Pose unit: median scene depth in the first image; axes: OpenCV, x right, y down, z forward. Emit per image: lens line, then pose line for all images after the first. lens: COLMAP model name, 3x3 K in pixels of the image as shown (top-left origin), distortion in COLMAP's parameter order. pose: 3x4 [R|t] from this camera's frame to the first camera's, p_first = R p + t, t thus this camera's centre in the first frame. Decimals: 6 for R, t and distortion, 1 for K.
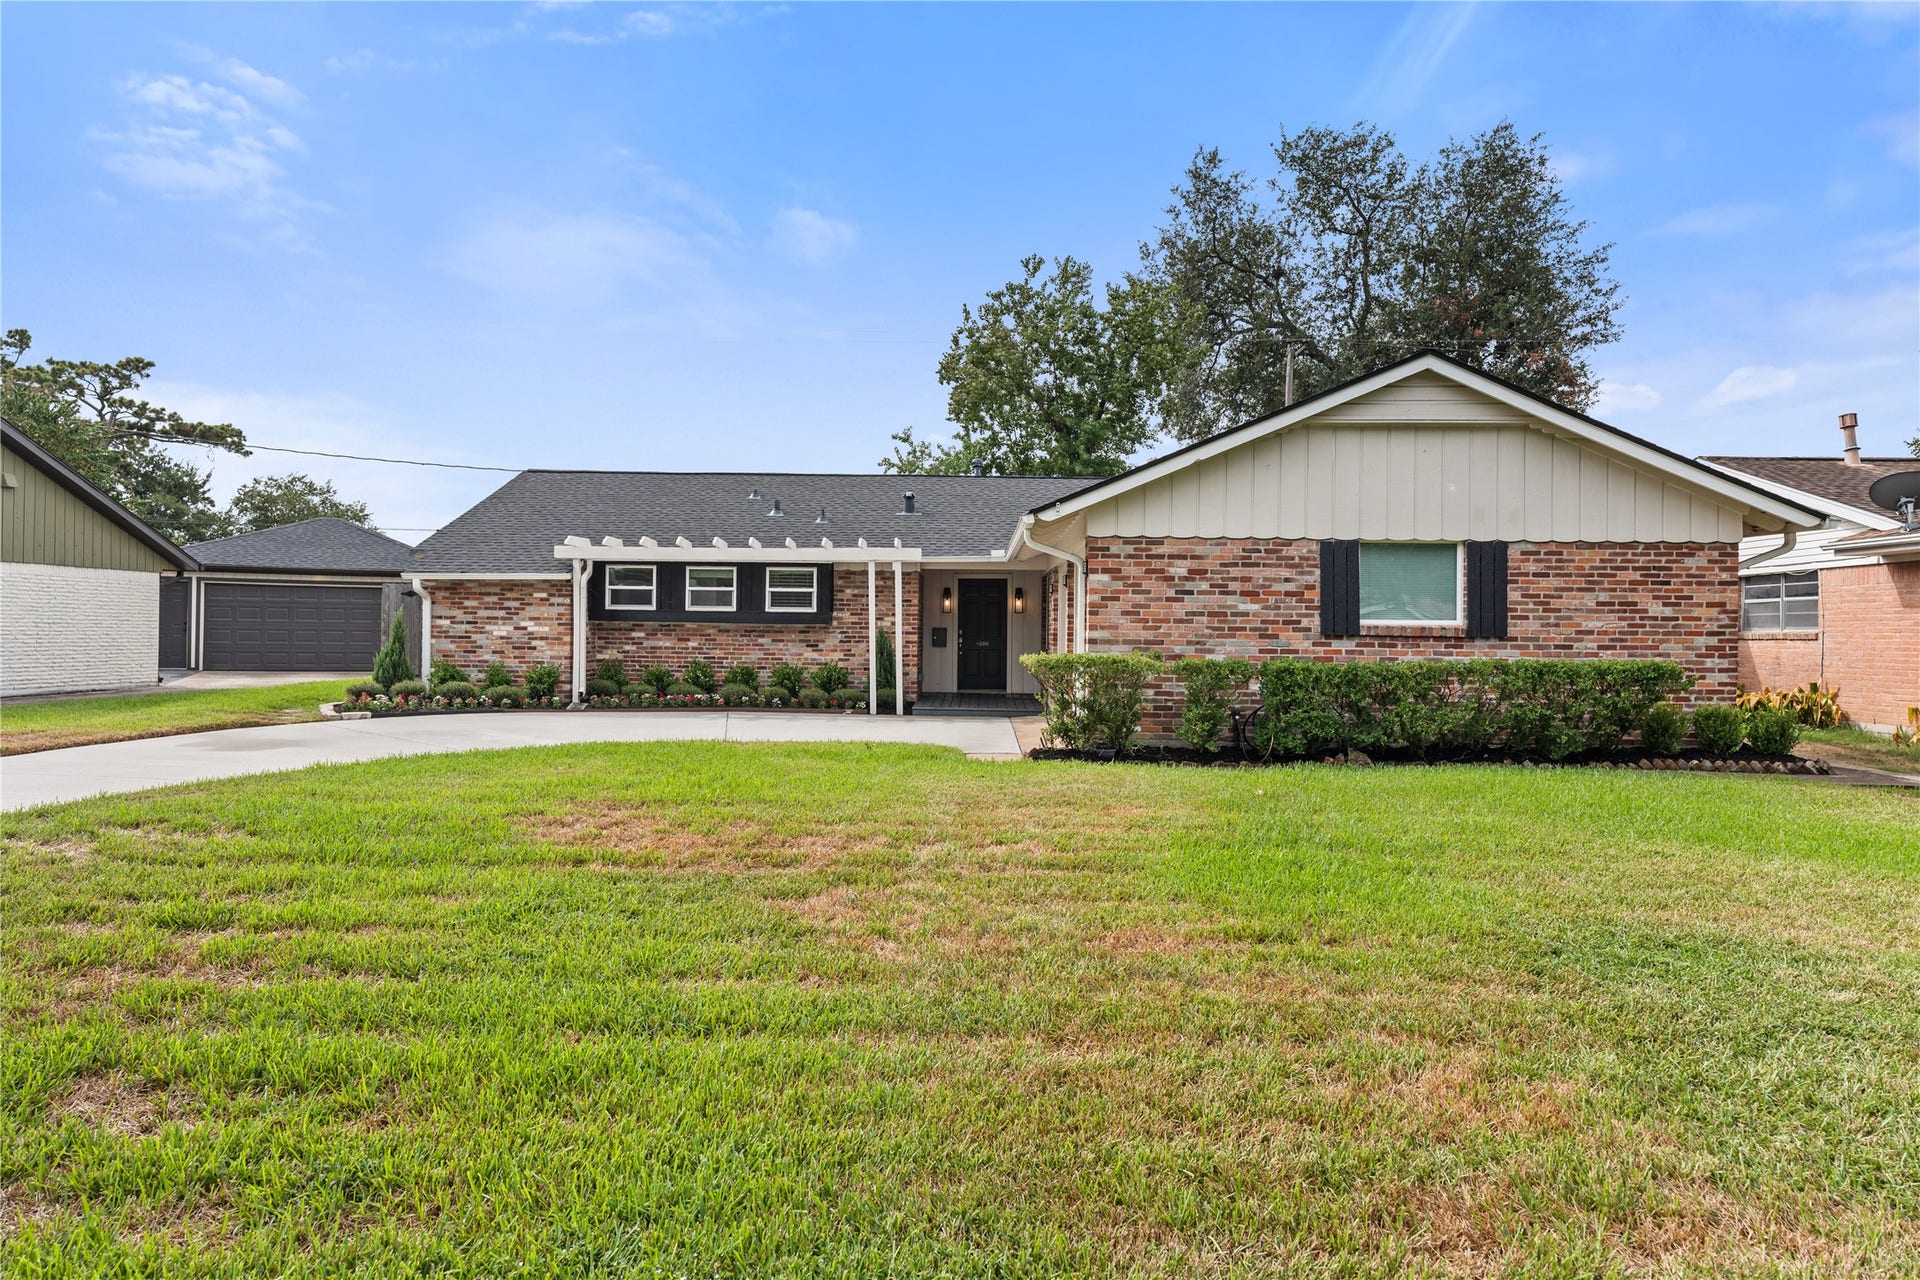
lens RADIAL K [[856.1, 0, 970.6], [0, 856.1, 638.8], [0, 0, 1]] dist [-0.001631, 0.000740]
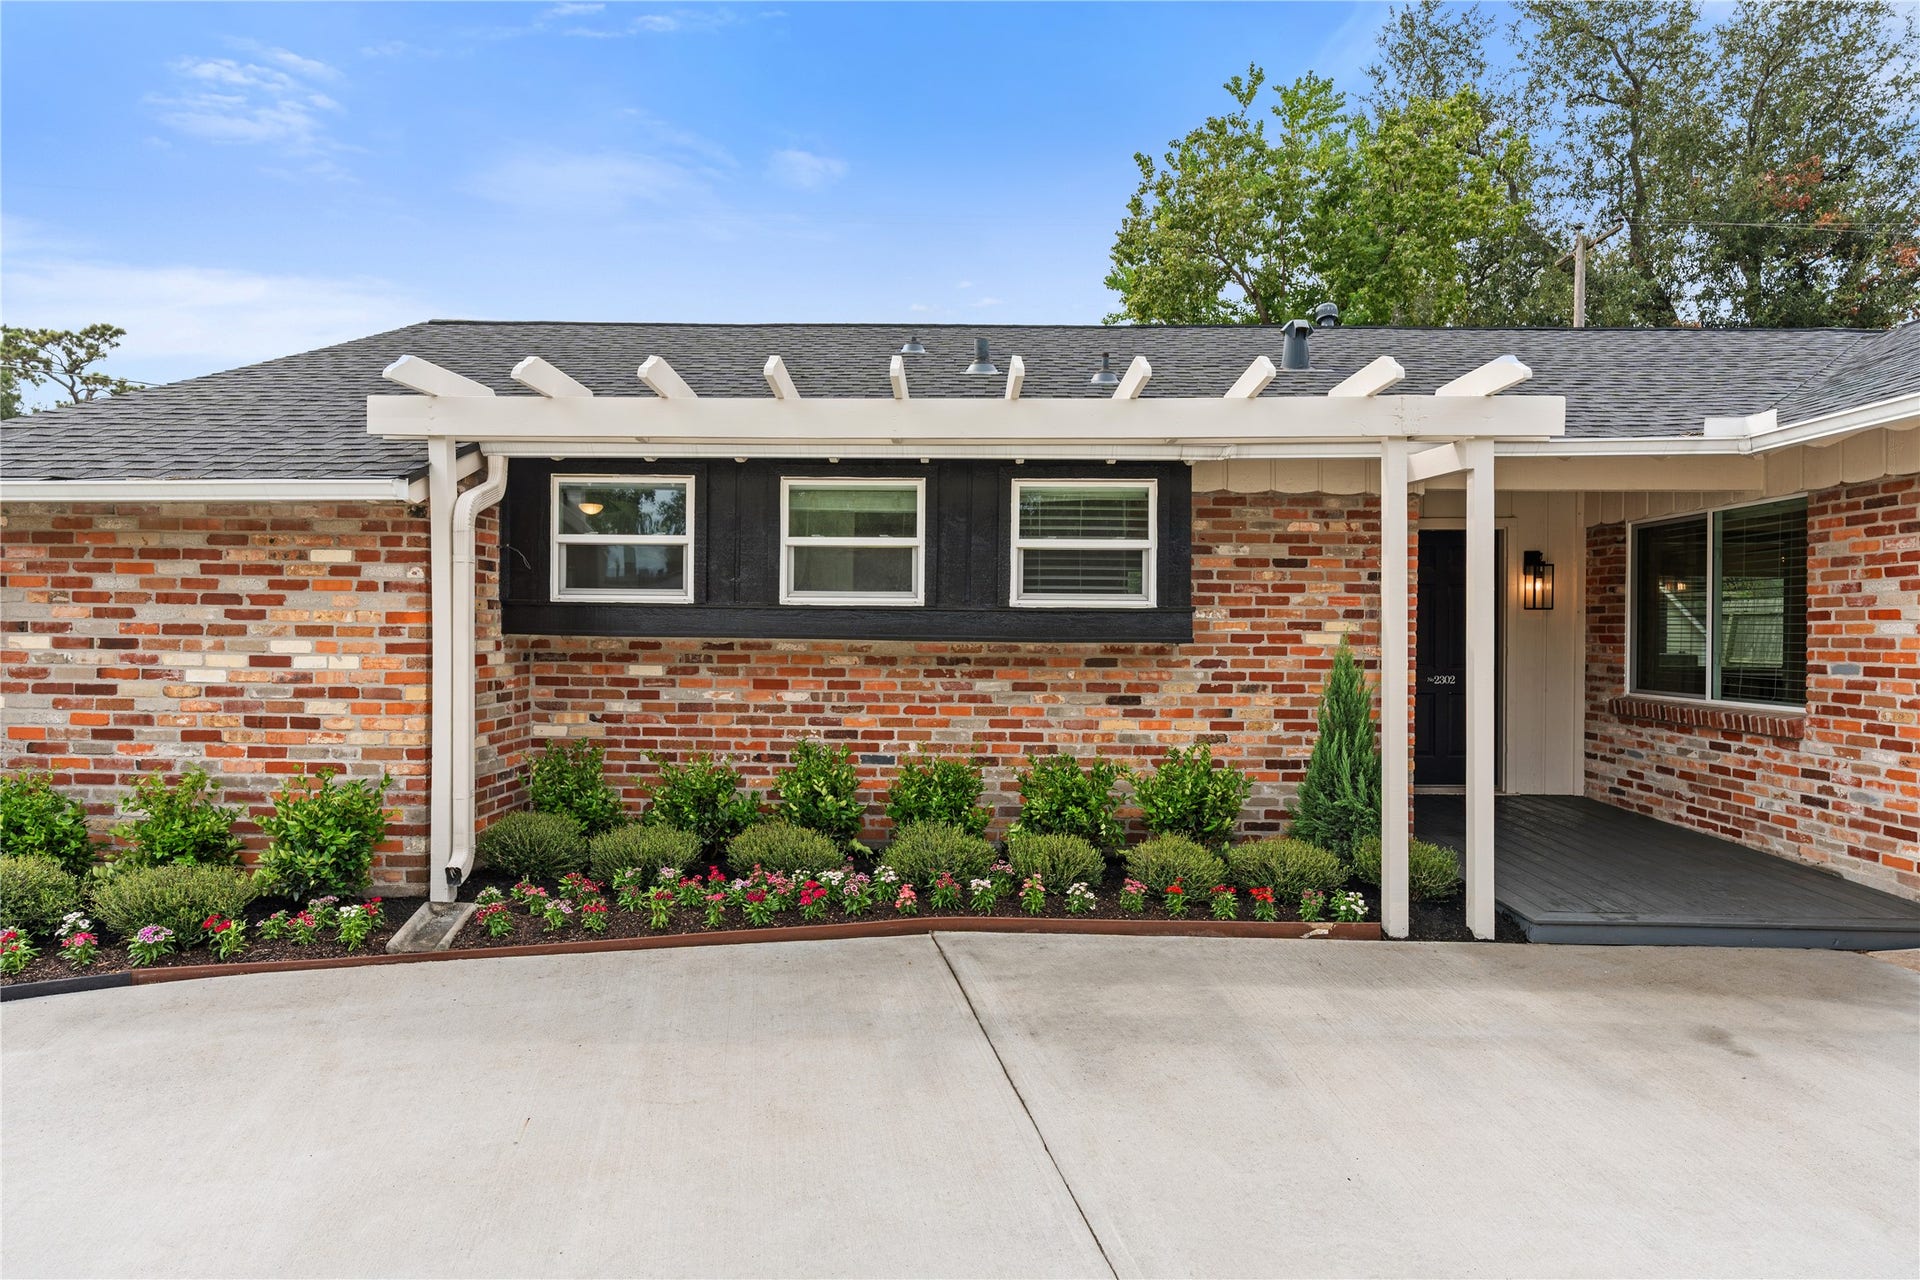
lens RADIAL K [[856.1, 0, 993.6], [0, 856.1, 641.5], [0, 0, 1]] dist [-0.001631, 0.000740]
pose [[0.999942, -0.001919, -0.010562, -0.242356], [0.001977, 0.999983, 0.005477, -0.019685], [0.010552, -0.005498, 0.999929, 0.652682]]
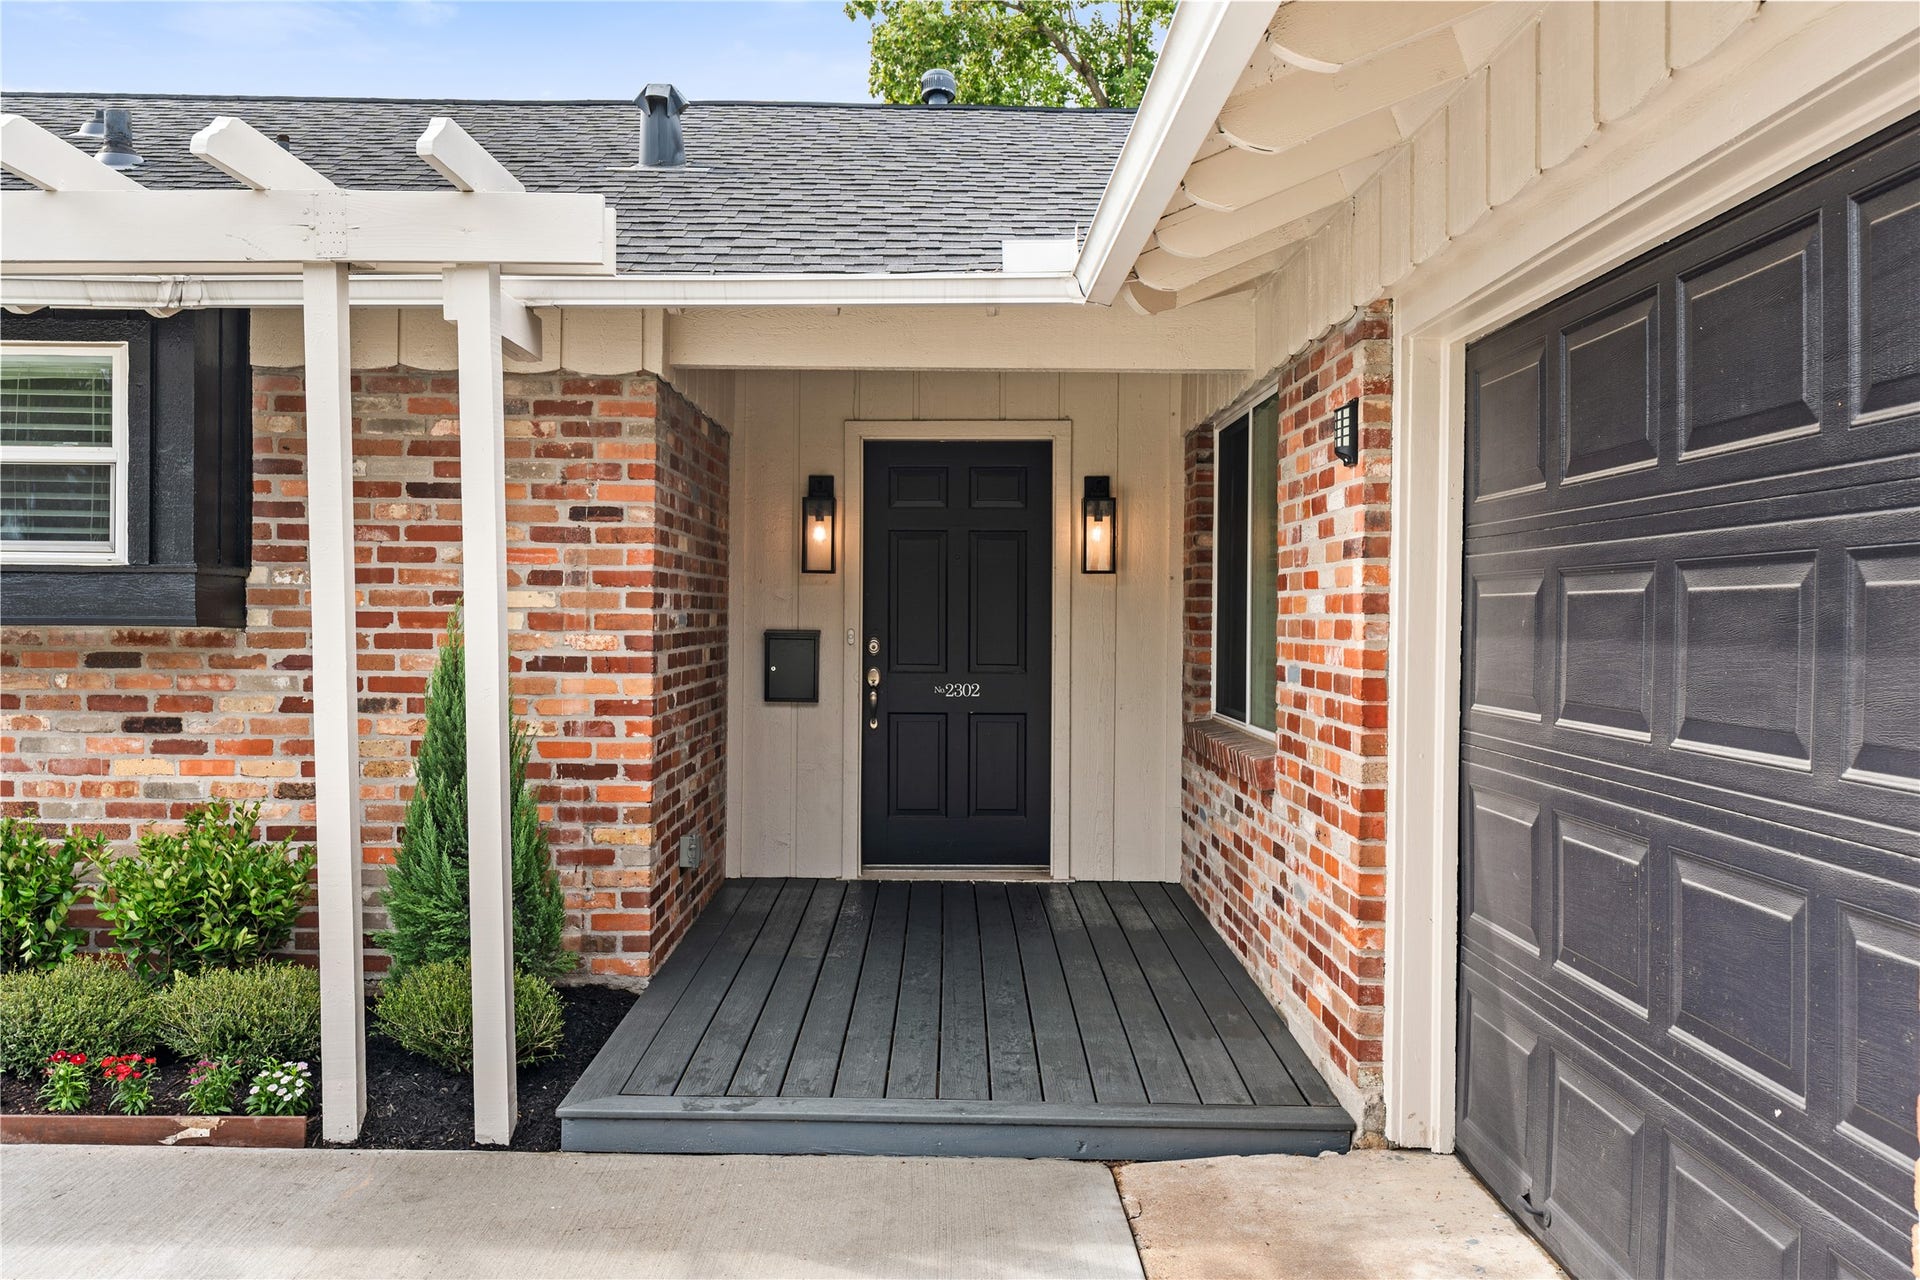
lens RADIAL K [[1349.9, 0, 951.8], [0, 1349.9, 635.2], [0, 0, 1]] dist [0.005005, 0.001102]
pose [[0.999955, 0.000874, 0.009399, 0.009506], [-0.000987, 0.999928, 0.011942, -0.018949], [-0.009388, -0.011950, 0.999885, 0.681804]]
